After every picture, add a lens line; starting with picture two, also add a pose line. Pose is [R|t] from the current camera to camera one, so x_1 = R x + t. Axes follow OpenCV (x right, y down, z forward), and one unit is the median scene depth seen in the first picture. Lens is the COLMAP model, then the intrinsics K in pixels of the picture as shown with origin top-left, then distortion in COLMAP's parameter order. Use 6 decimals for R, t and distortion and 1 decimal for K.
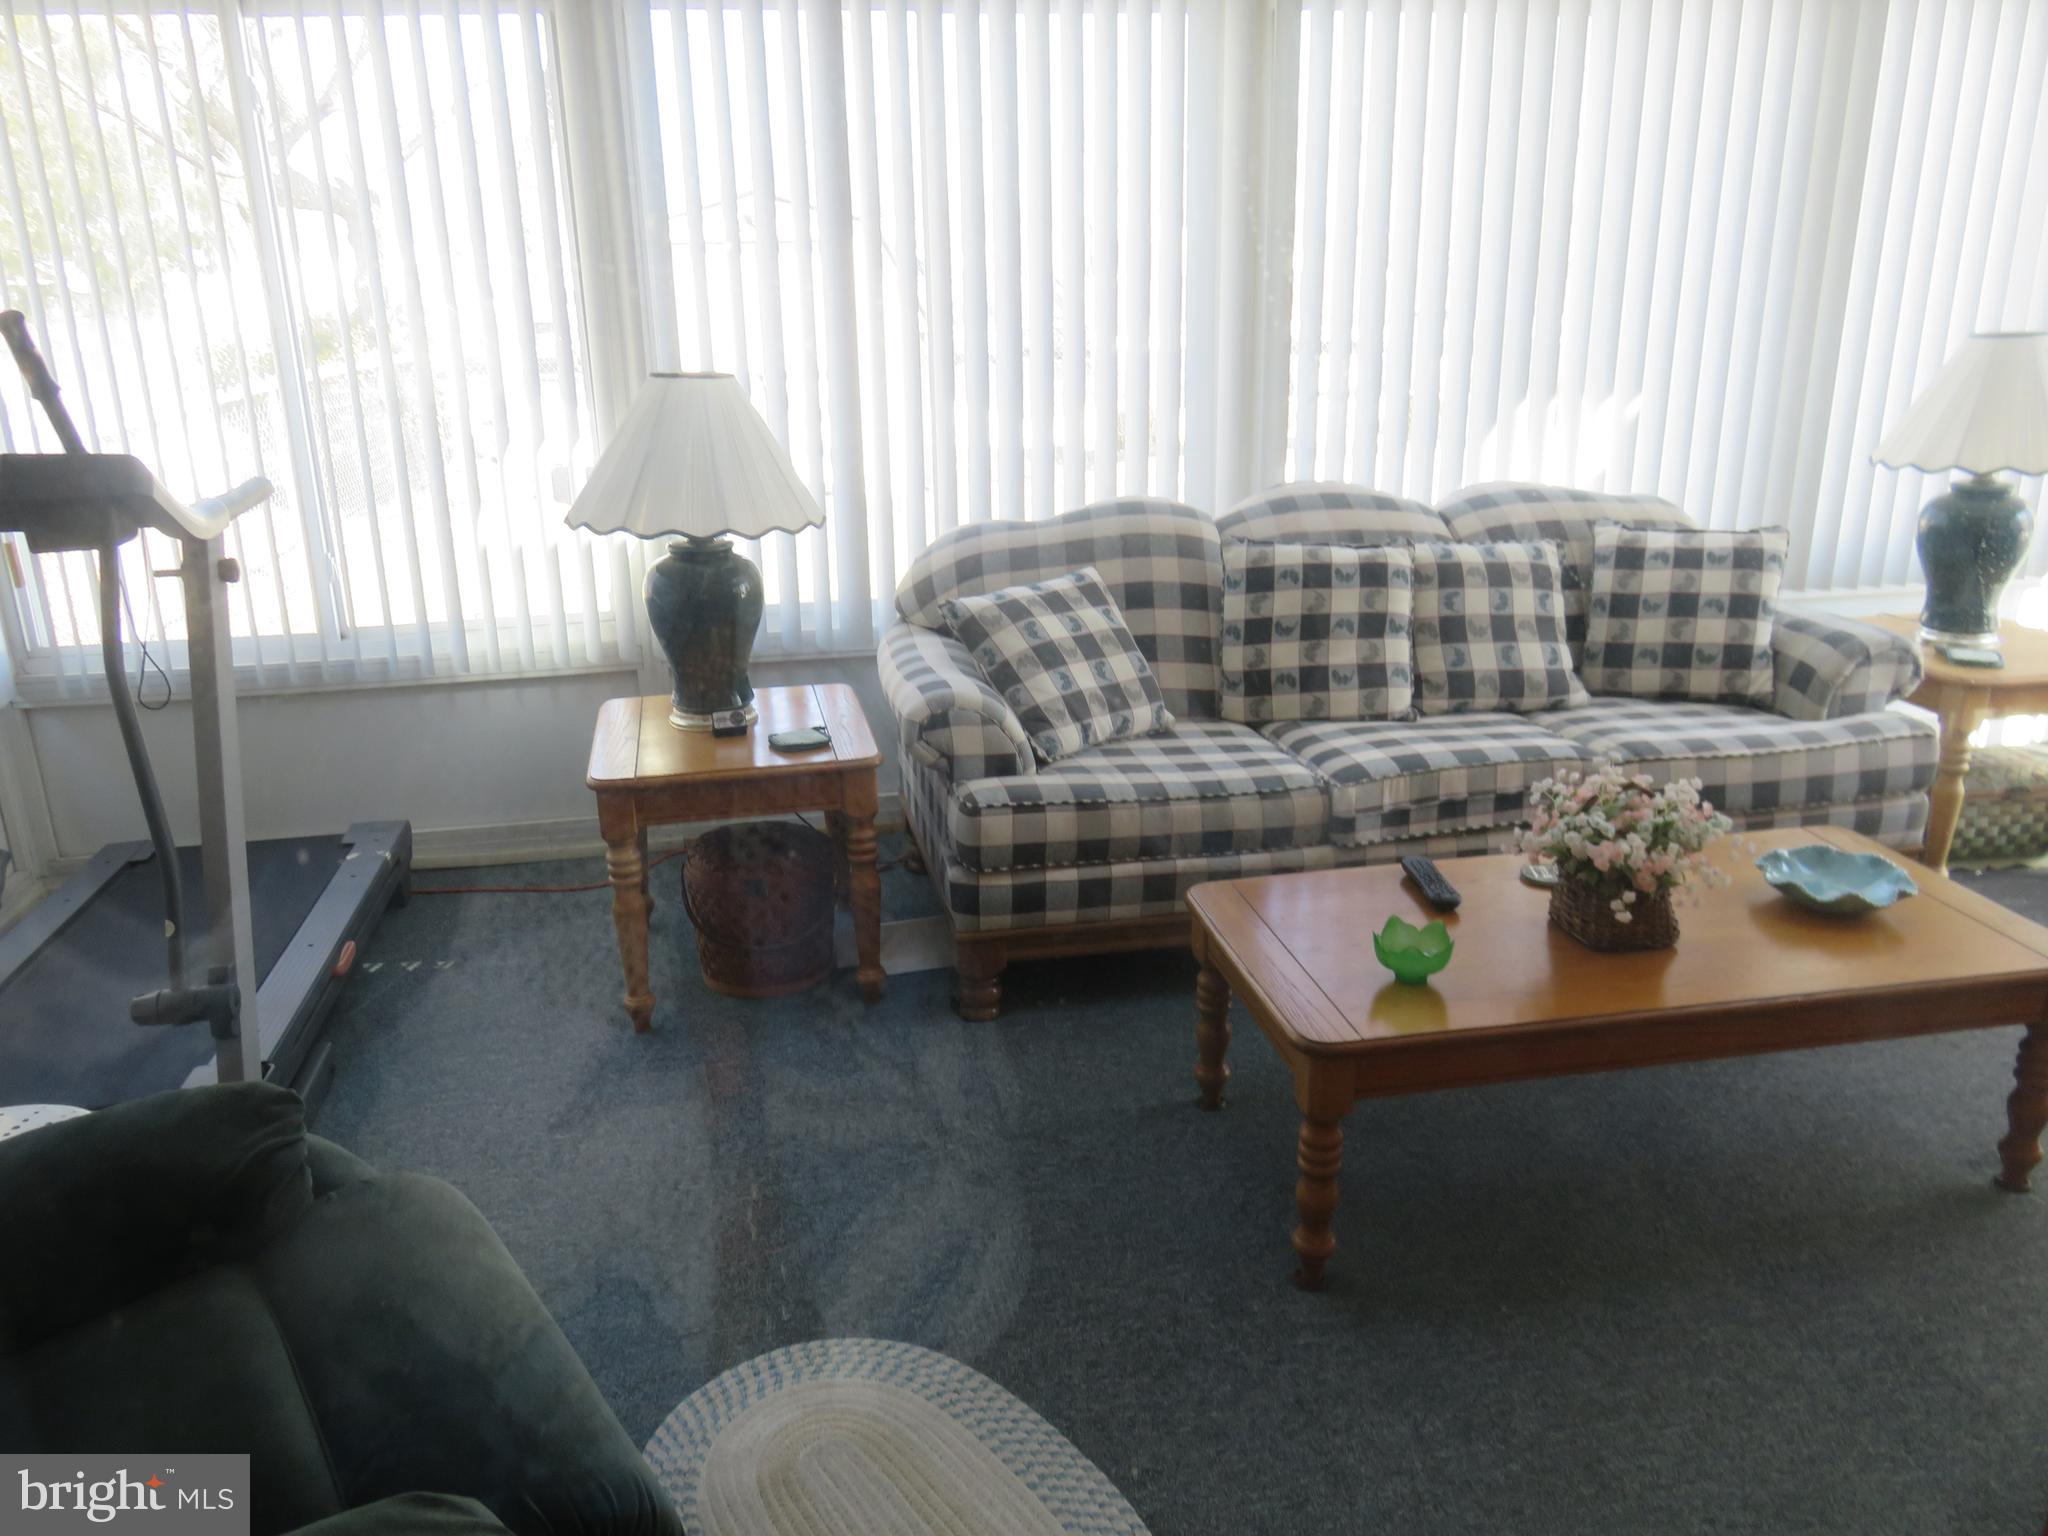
lens RADIAL K [[1537.2, 0, 1023.0], [0, 1537.2, 773.1], [0, 0, 1]] dist [-0.010151, 0.000556]
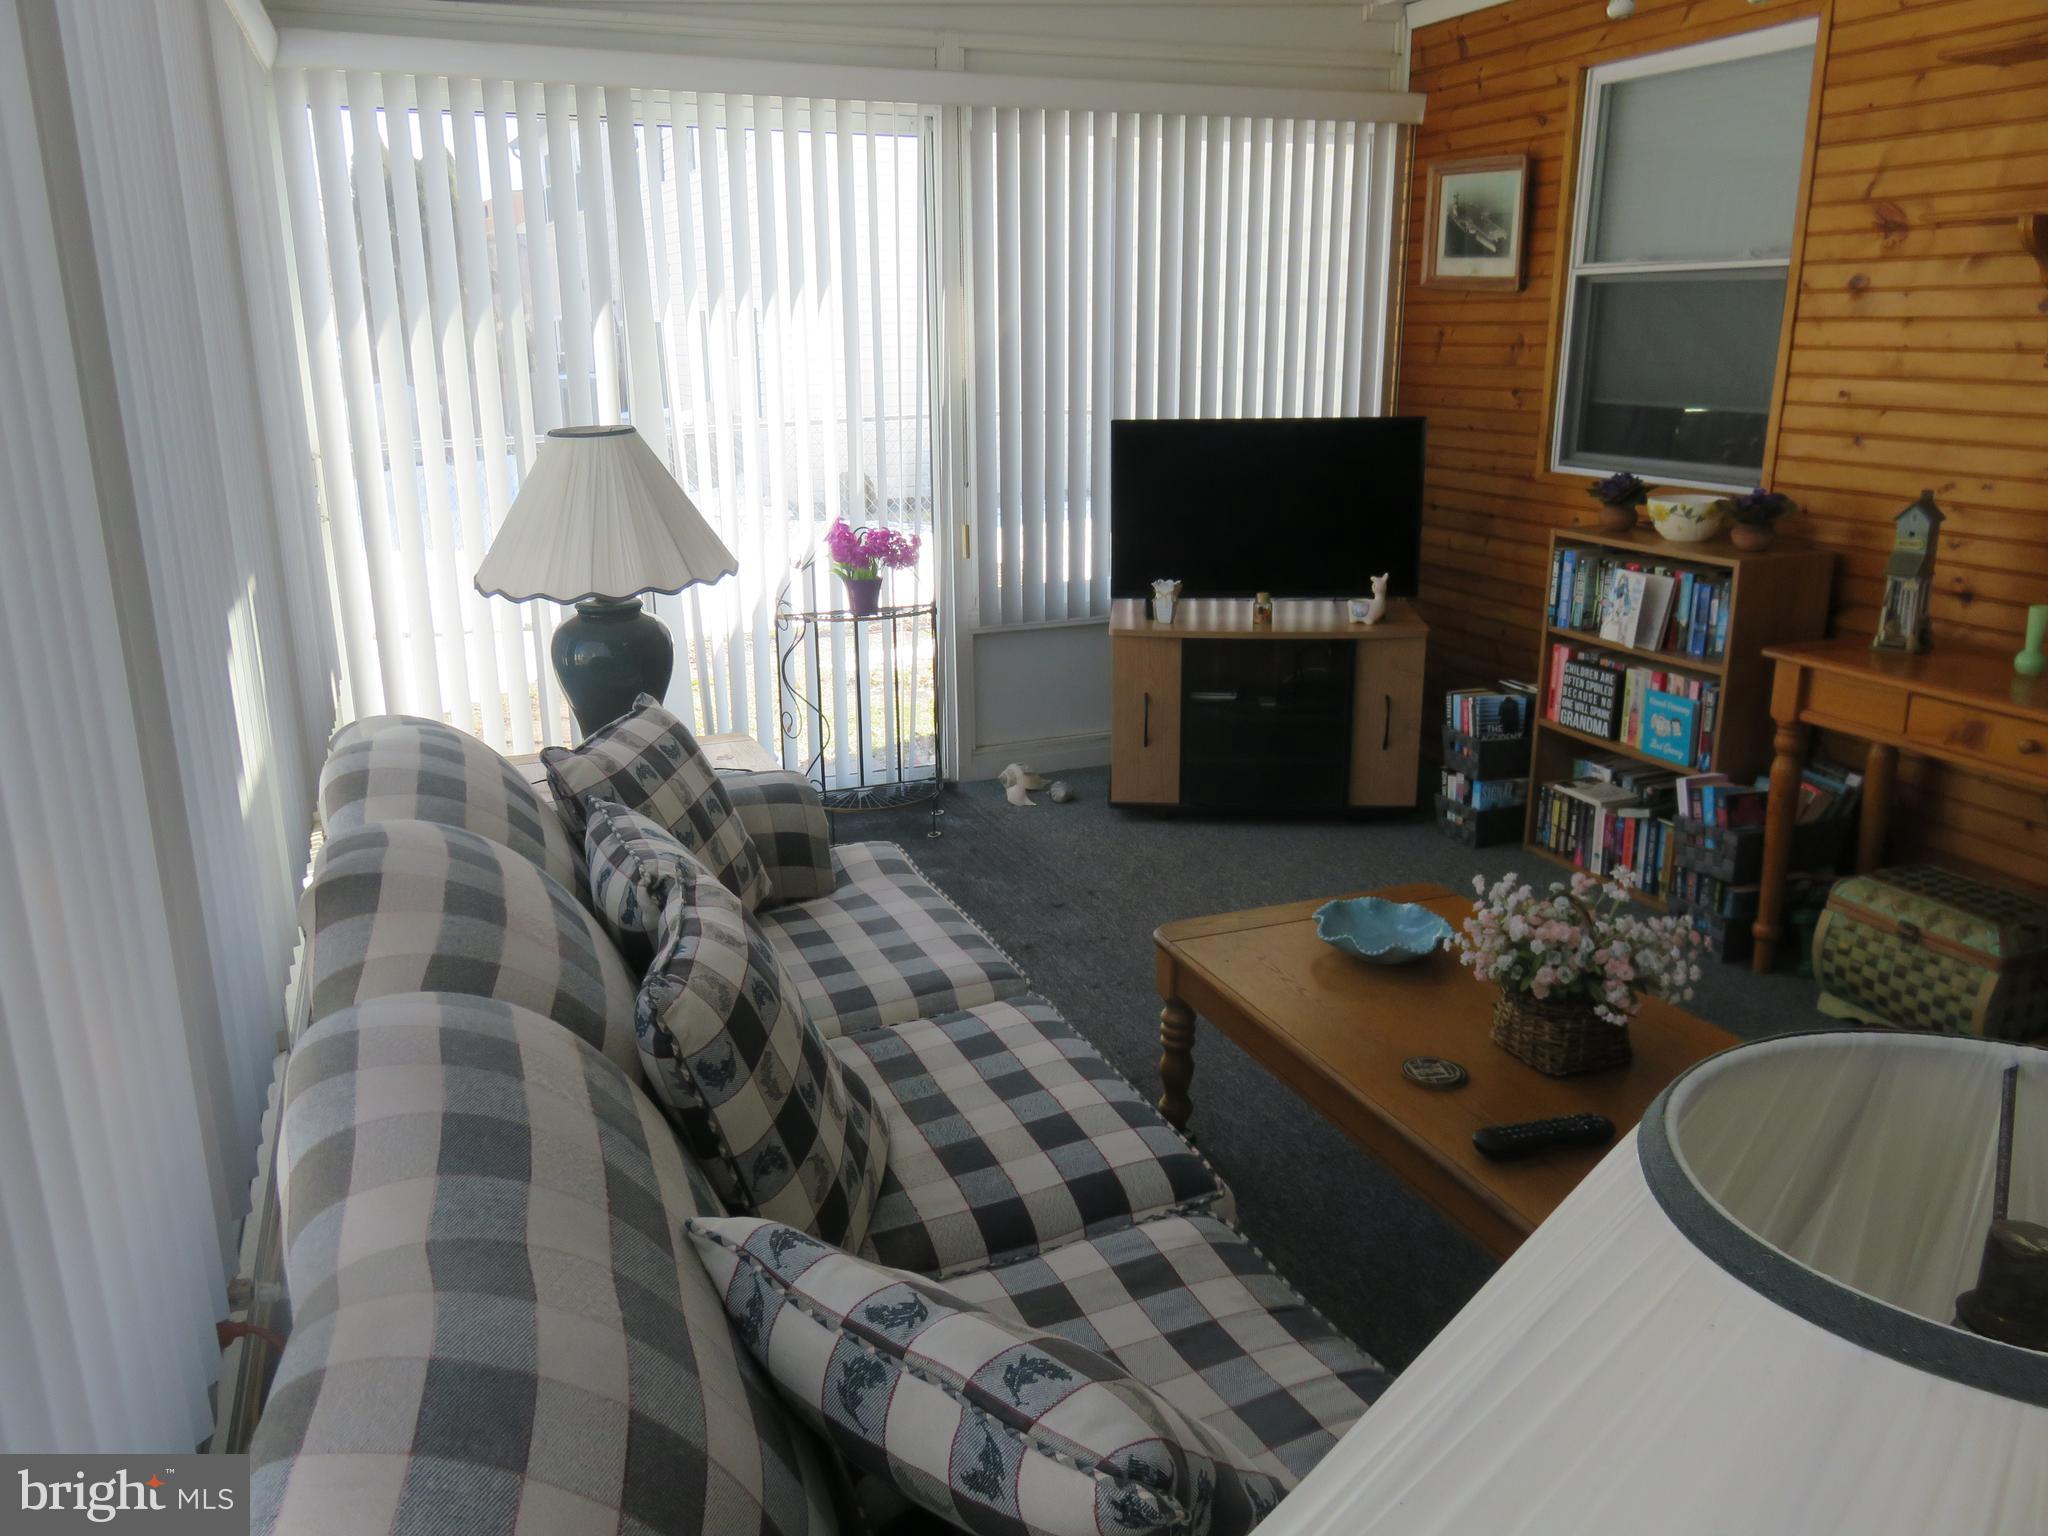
lens RADIAL K [[1537.2, 0, 1023.0], [0, 1537.2, 773.1], [0, 0, 1]] dist [-0.010151, 0.000556]
pose [[-0.194466, -0.256469, 0.946787, -0.271908], [0.320116, 0.895776, 0.308401, -0.307170], [-0.927205, 0.363056, -0.092098, 0.937097]]
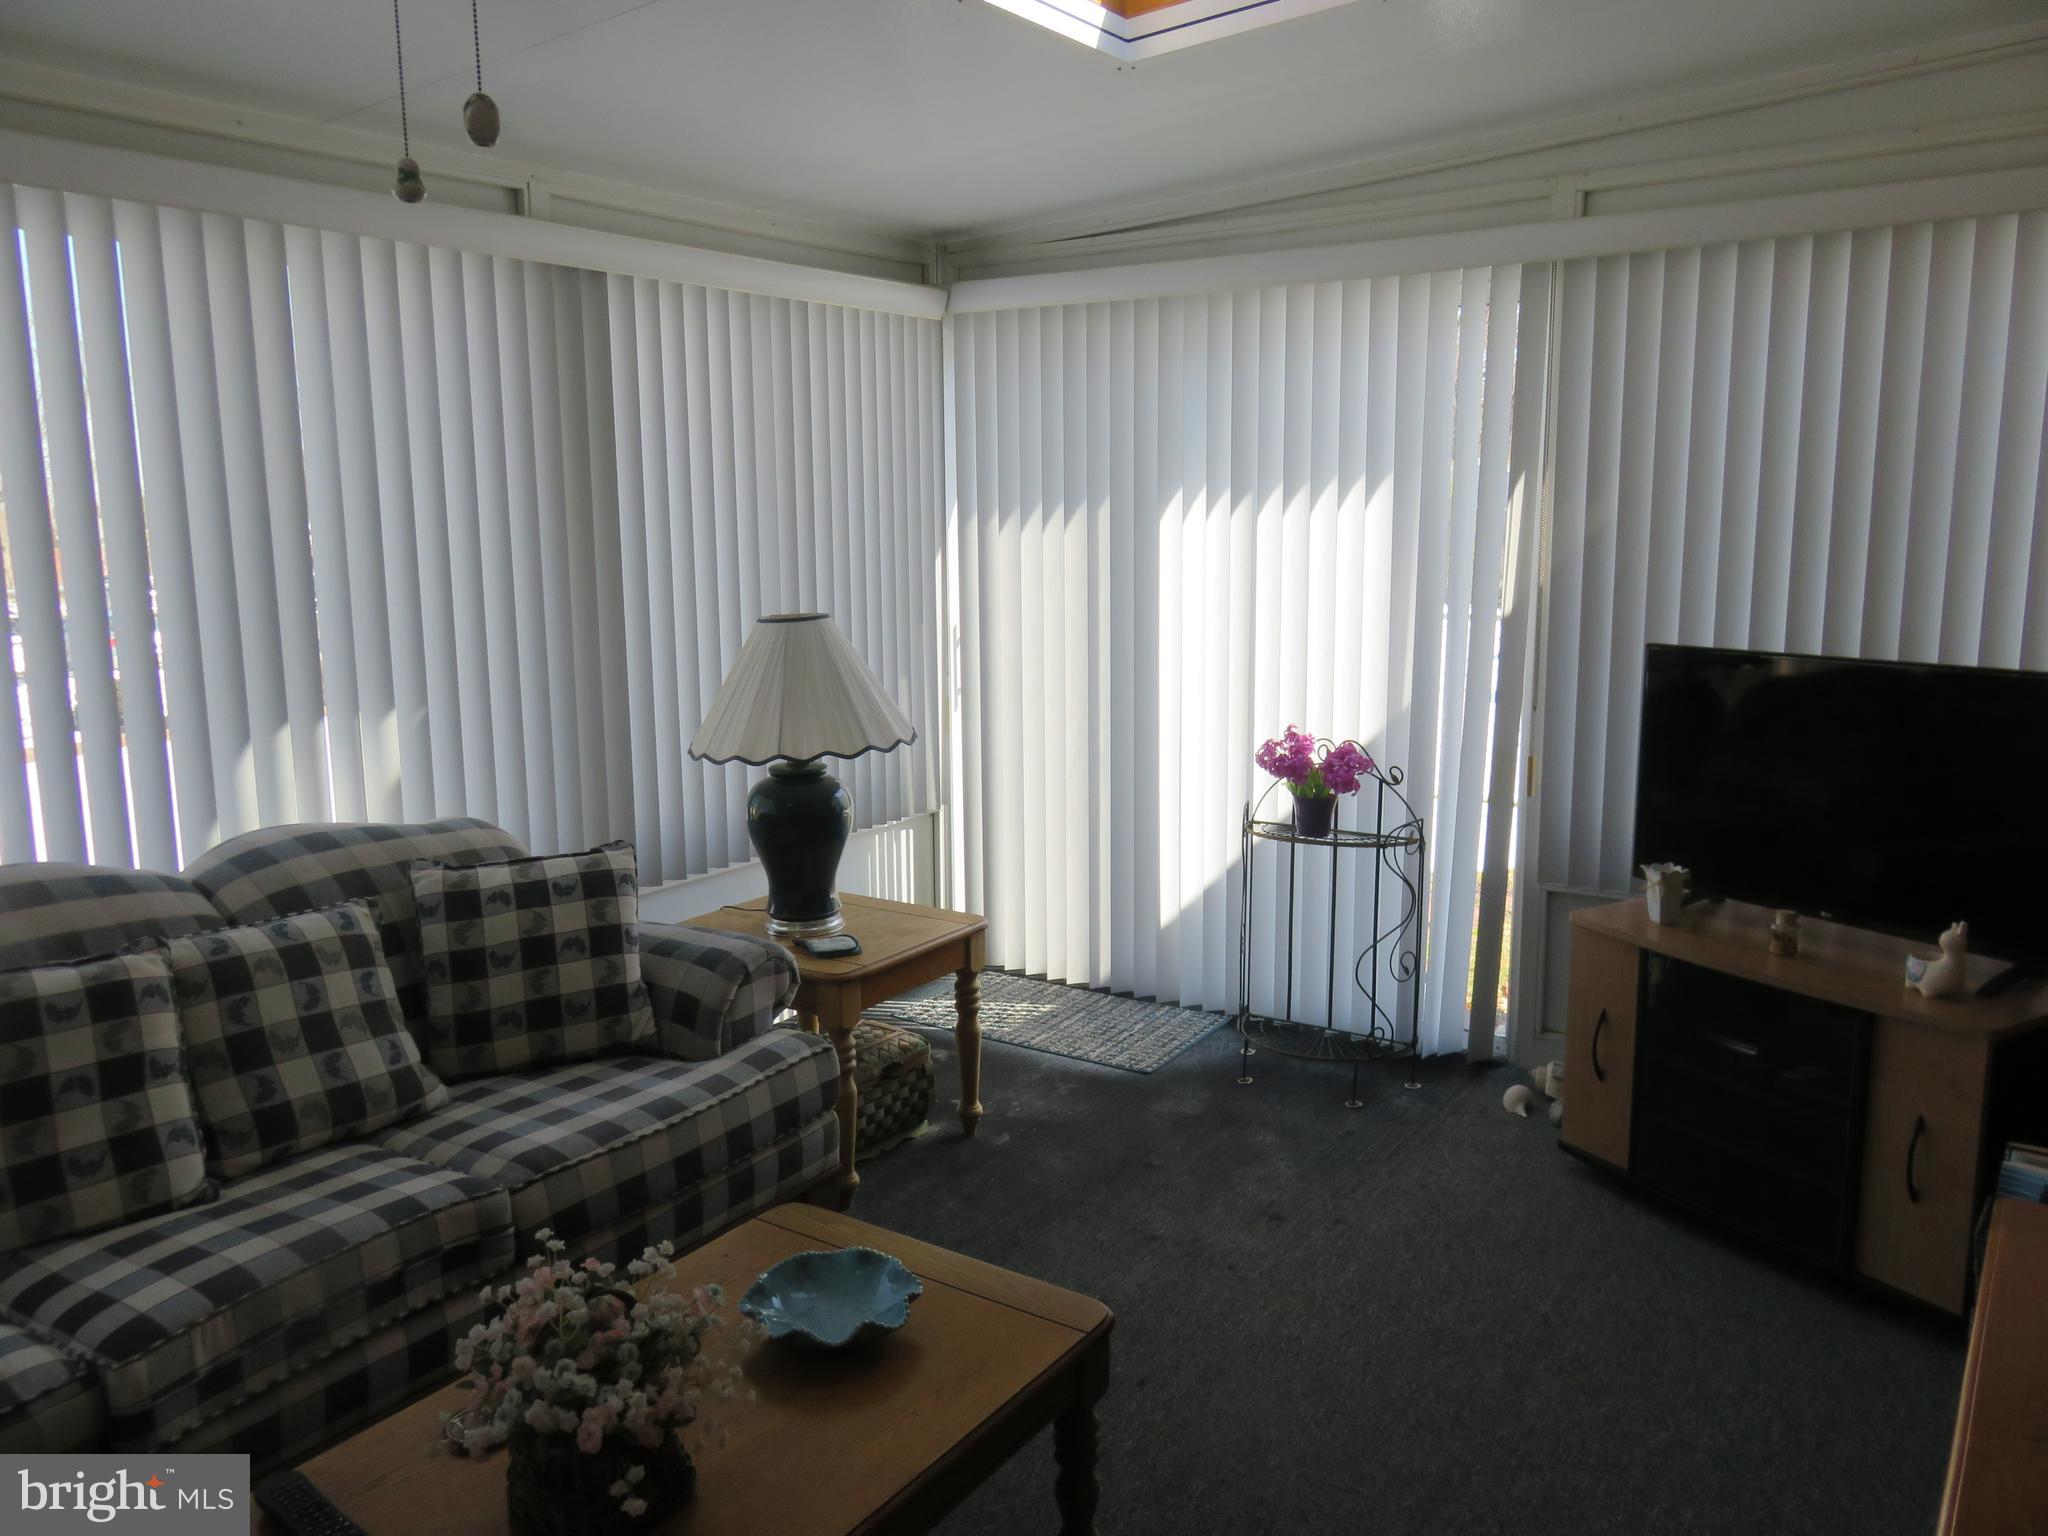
lens RADIAL K [[1537.2, 0, 1023.0], [0, 1537.2, 773.1], [0, 0, 1]] dist [-0.010151, 0.000556]
pose [[0.707899, -0.111072, 0.697525, 0.051729], [0.223207, 0.972128, -0.071728, -0.087039], [-0.670117, 0.206469, 0.712961, 0.223012]]
